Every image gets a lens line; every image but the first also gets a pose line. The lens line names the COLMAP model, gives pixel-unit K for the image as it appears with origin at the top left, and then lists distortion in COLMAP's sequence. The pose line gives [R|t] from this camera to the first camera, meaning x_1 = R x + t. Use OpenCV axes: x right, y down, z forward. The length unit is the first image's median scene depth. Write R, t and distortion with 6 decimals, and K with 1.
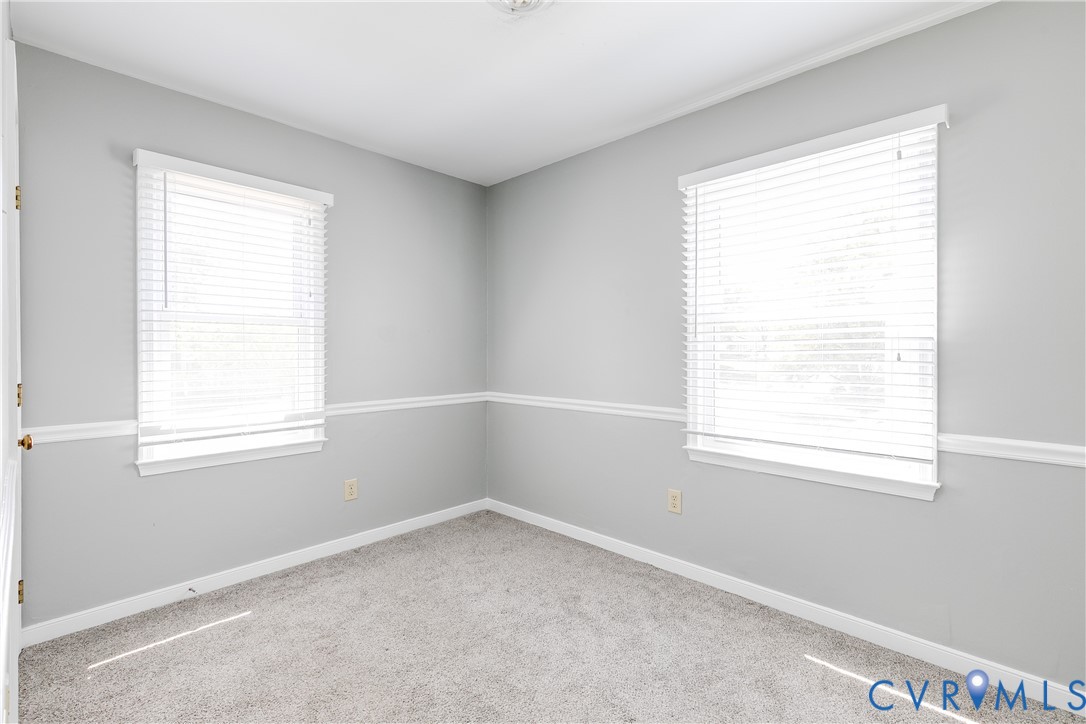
lens RADIAL K [[491.2, 0, 542.9], [0, 491.2, 351.5], [0, 0, 1]] dist [0.001211, 0.000338]
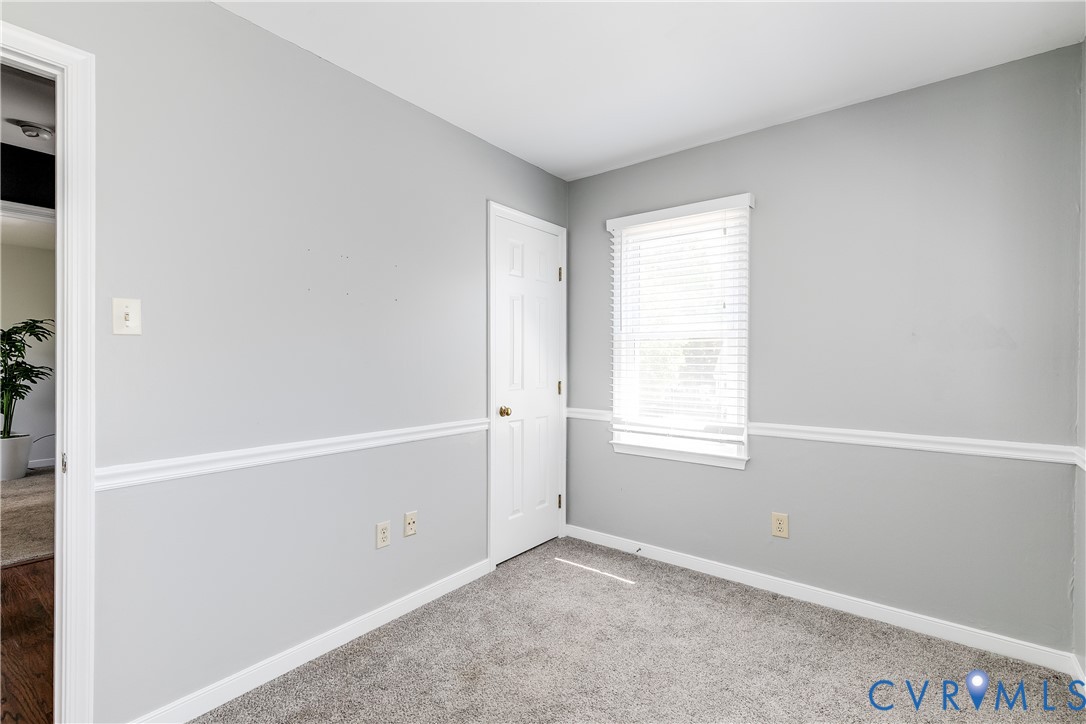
lens RADIAL K [[486.6, 0, 543.0], [0, 486.6, 362.0], [0, 0, 1]] dist [-0.001263, -0.000139]
pose [[0.099346, 0.005593, -0.995037, 0.476679], [-0.004089, 0.999978, 0.005212, -0.008247], [0.995045, 0.003551, 0.099367, 0.575588]]
